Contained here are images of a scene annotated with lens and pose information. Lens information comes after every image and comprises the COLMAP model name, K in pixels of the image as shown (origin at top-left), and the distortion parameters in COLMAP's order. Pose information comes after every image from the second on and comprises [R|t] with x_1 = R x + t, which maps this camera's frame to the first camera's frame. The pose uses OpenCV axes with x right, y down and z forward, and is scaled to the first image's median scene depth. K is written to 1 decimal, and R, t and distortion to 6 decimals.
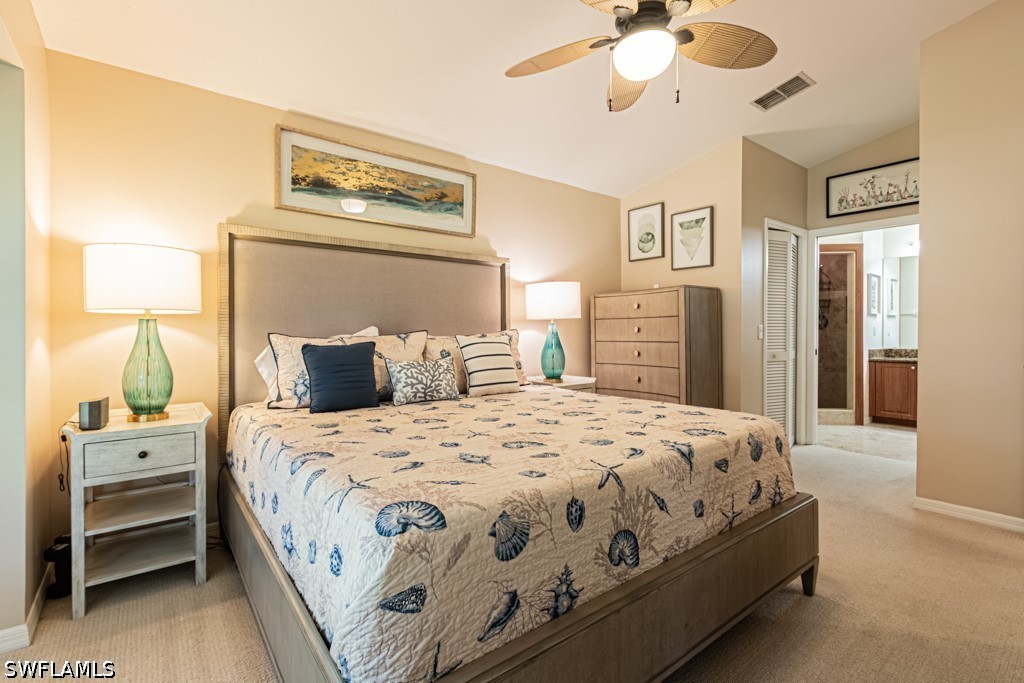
lens RADIAL K [[480.0, 0, 500.7], [0, 480.0, 332.2], [0, 0, 1]] dist [0.008722, -0.001702]
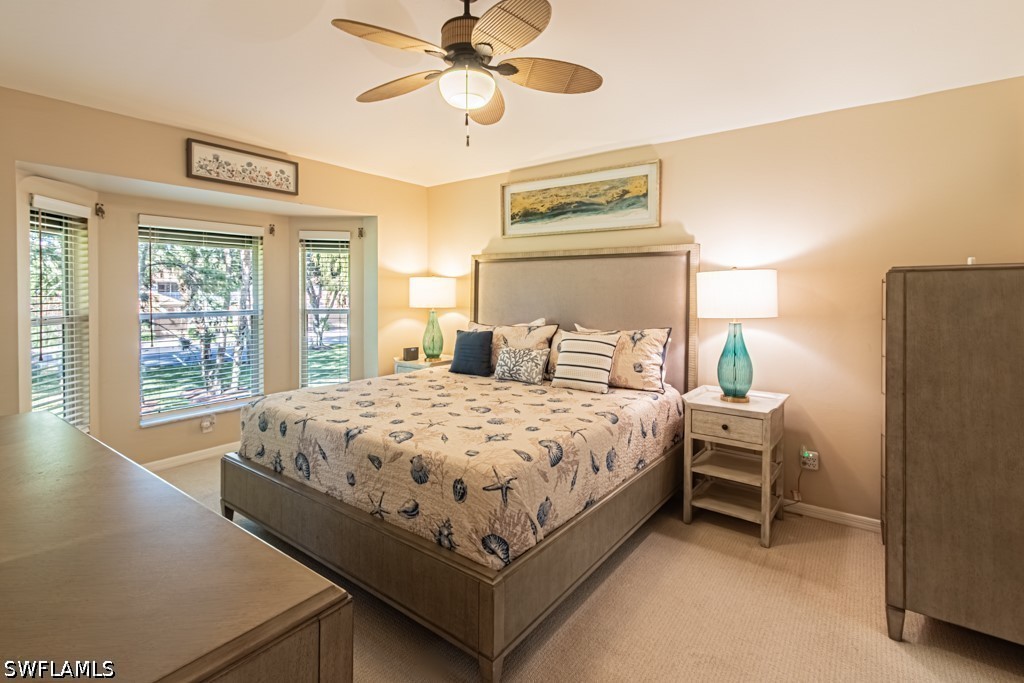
lens RADIAL K [[480.0, 0, 492.0], [0, 480.0, 300.9], [0, 0, 1]] dist [0.008722, -0.001702]
pose [[0.247862, 0.023455, -0.968511, 0.996484], [-0.005677, 0.999725, 0.022758, -0.091942], [0.968779, -0.000143, 0.247927, 0.577818]]
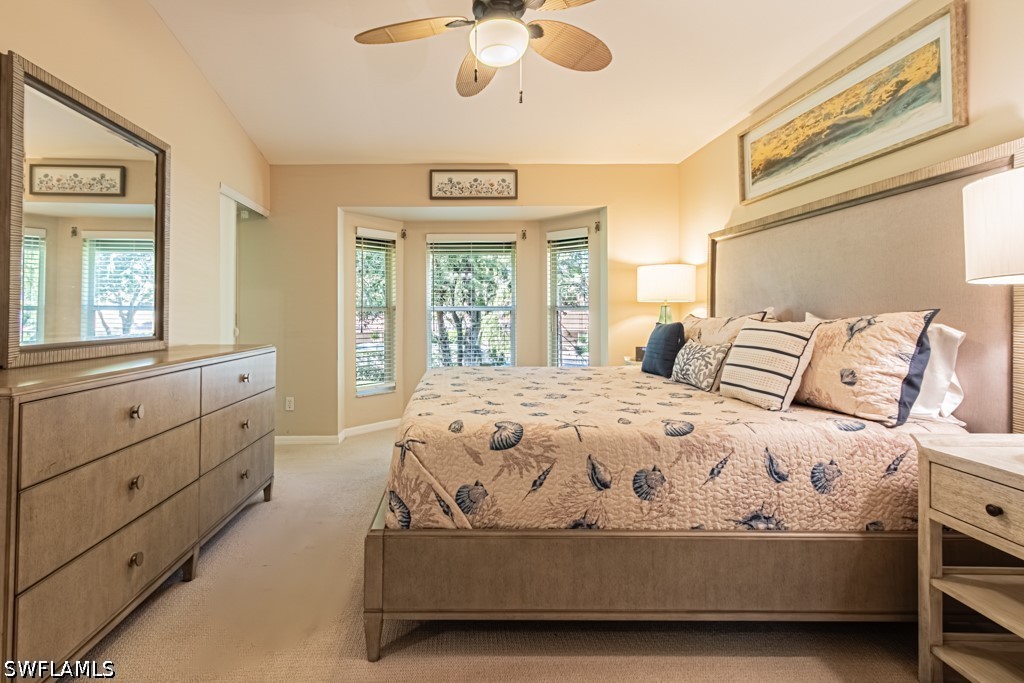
lens RADIAL K [[480.0, 0, 466.1], [0, 480.0, 307.3], [0, 0, 1]] dist [0.008722, -0.001702]
pose [[-0.598106, -0.004438, -0.801405, 0.840429], [0.003074, 0.999965, -0.007832, -0.007201], [0.801411, -0.007148, -0.598071, 1.137316]]
